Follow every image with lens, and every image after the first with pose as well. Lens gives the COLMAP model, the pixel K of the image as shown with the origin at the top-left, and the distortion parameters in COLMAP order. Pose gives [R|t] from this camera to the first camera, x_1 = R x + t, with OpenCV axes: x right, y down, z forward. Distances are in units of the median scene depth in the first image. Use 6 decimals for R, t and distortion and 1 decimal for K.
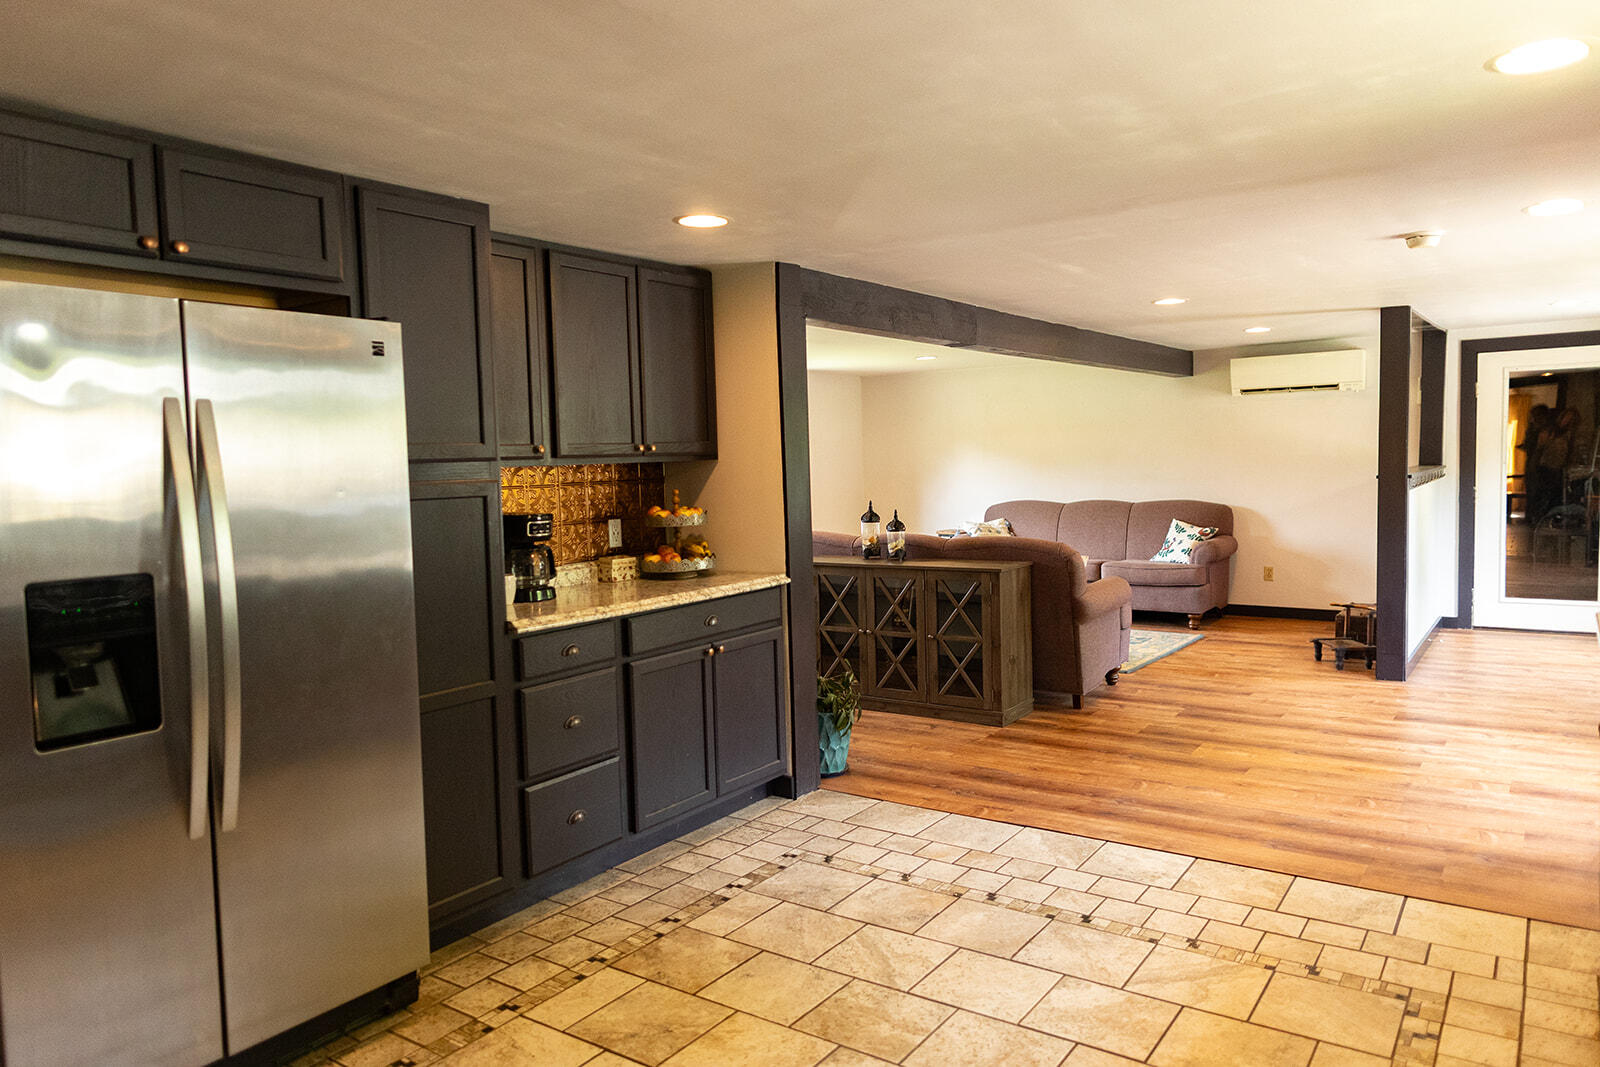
lens RADIAL K [[1102.8, 0, 799.8], [0, 1102.8, 533.6], [0, 0, 1]] dist [0.008101, 0.003533]
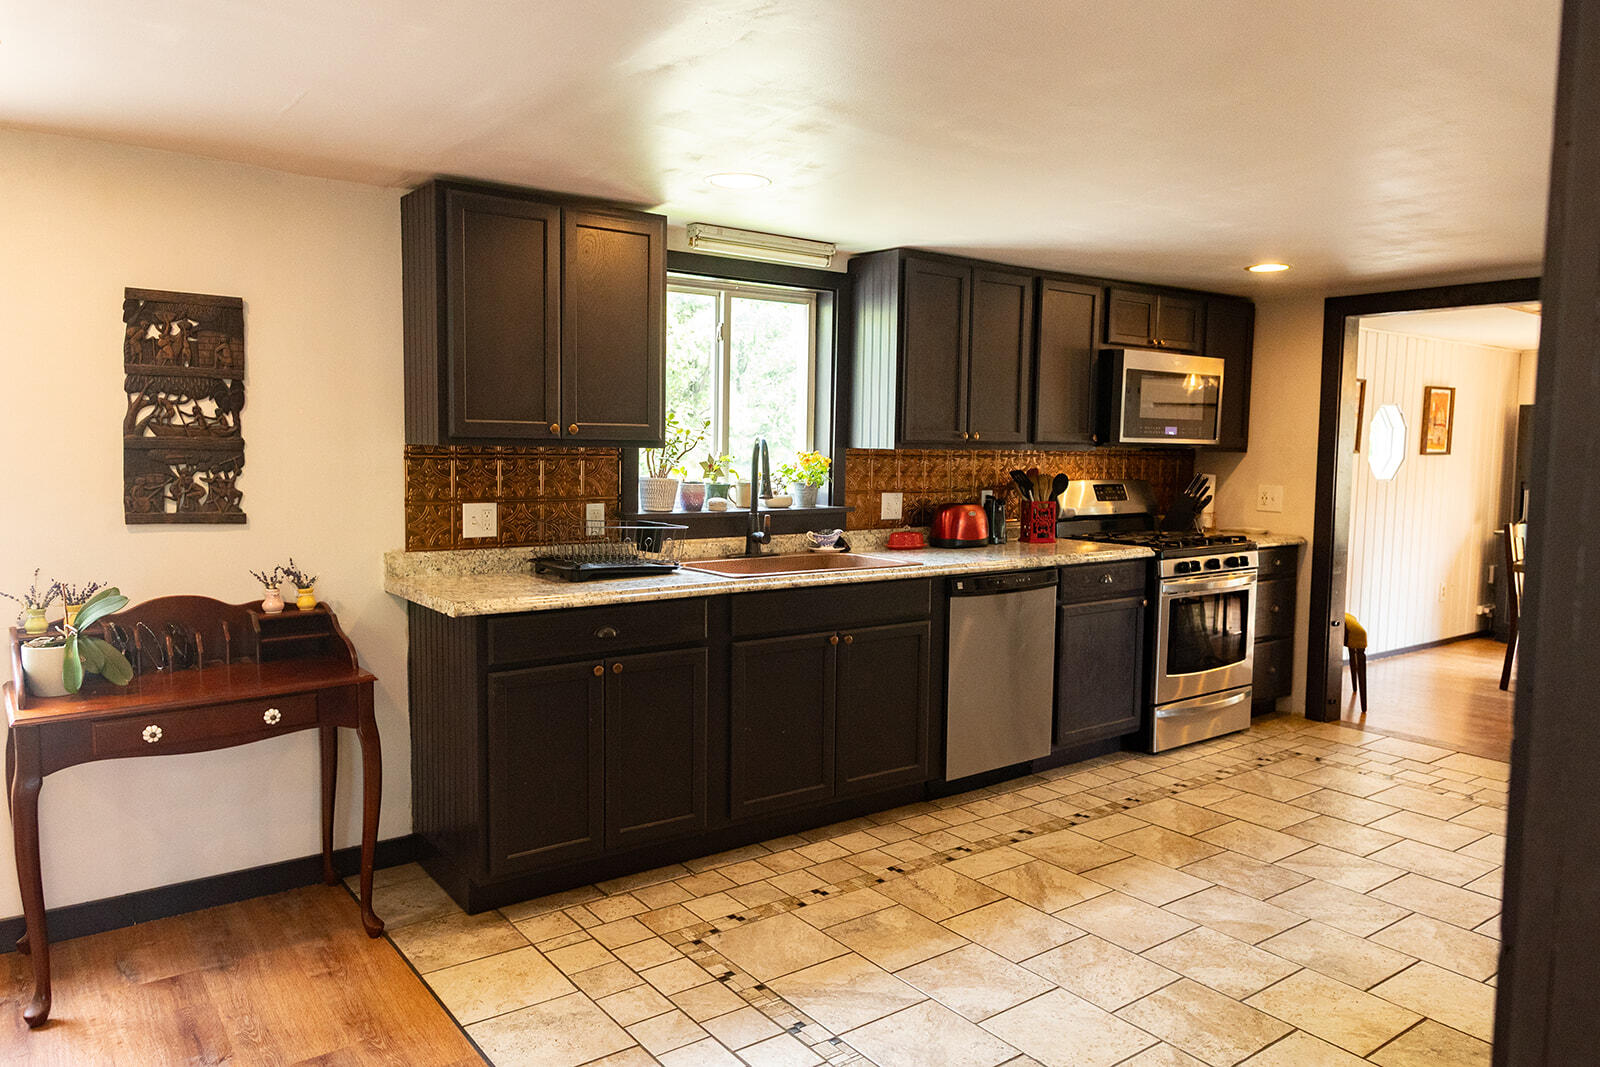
lens RADIAL K [[1102.8, 0, 807.3], [0, 1102.8, 534.1], [0, 0, 1]] dist [0.008101, 0.003533]
pose [[-0.949810, -0.009280, 0.312689, 0.096375], [0.035873, 0.989735, 0.138338, -0.132099], [-0.310763, 0.142612, -0.939728, 1.924765]]
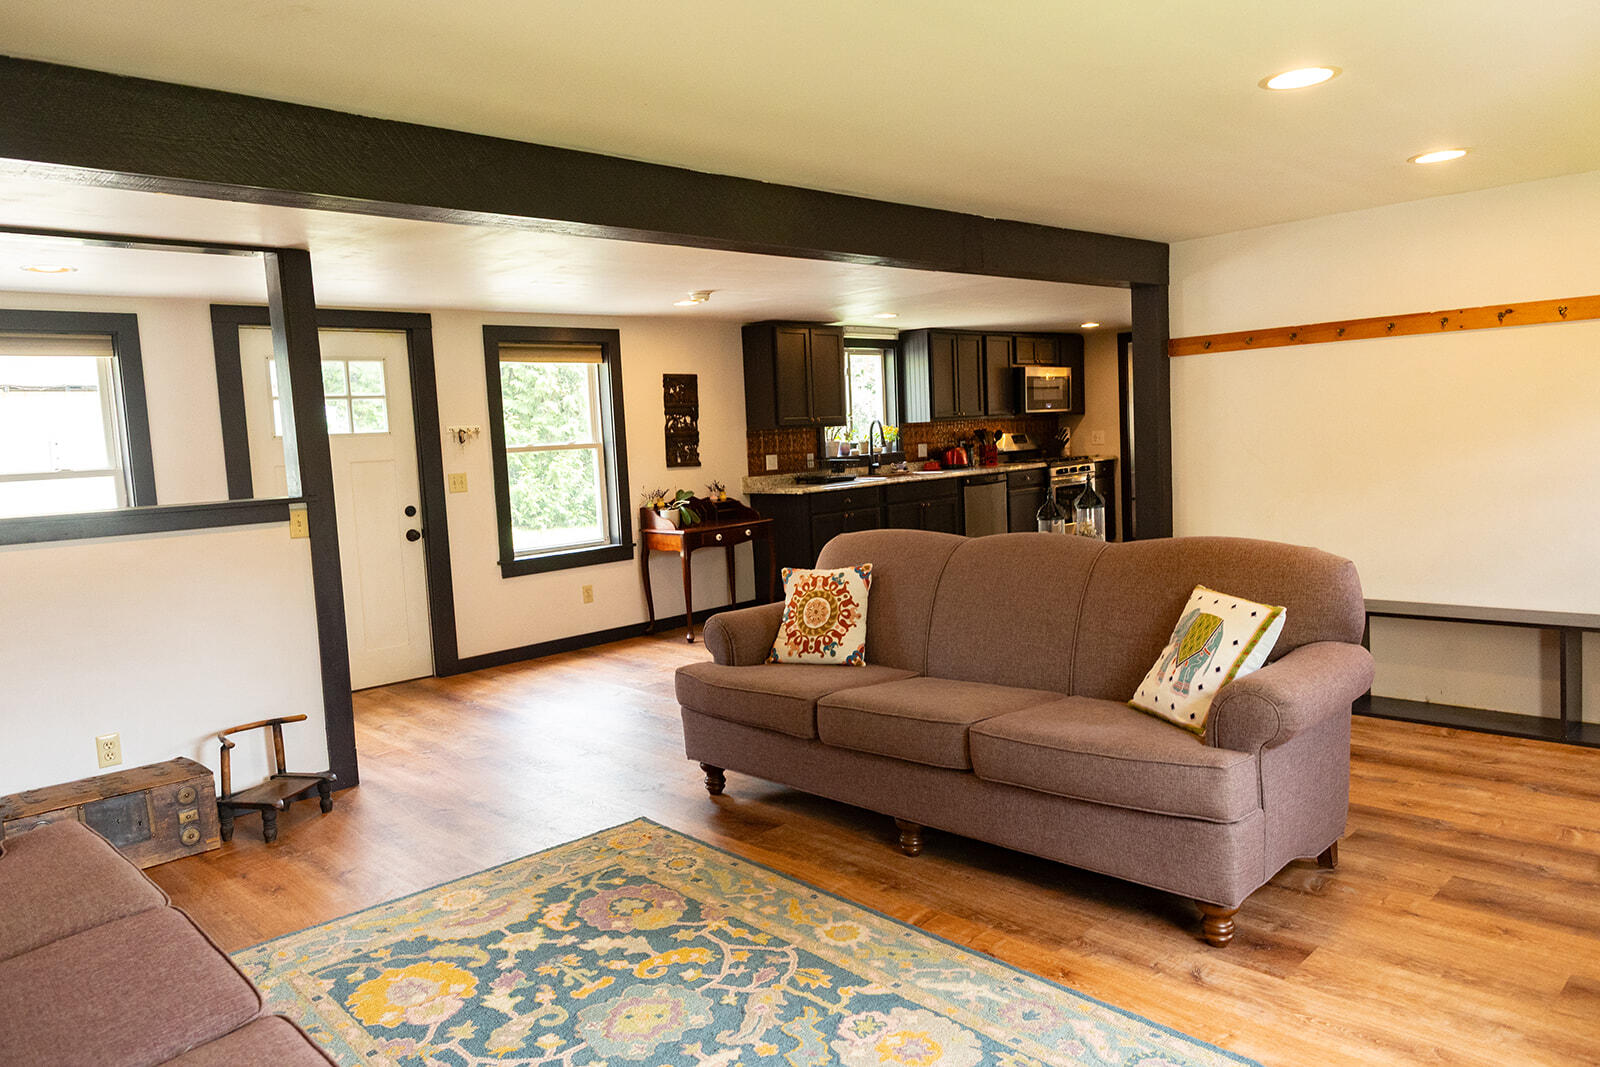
lens RADIAL K [[1102.8, 0, 792.6], [0, 1102.8, 533.5], [0, 0, 1]] dist [0.008101, 0.003533]
pose [[-0.980101, 0.064318, 0.187792, 0.294517], [0.093310, 0.984291, 0.149881, -0.251309], [-0.175202, 0.164421, -0.970706, 4.026651]]
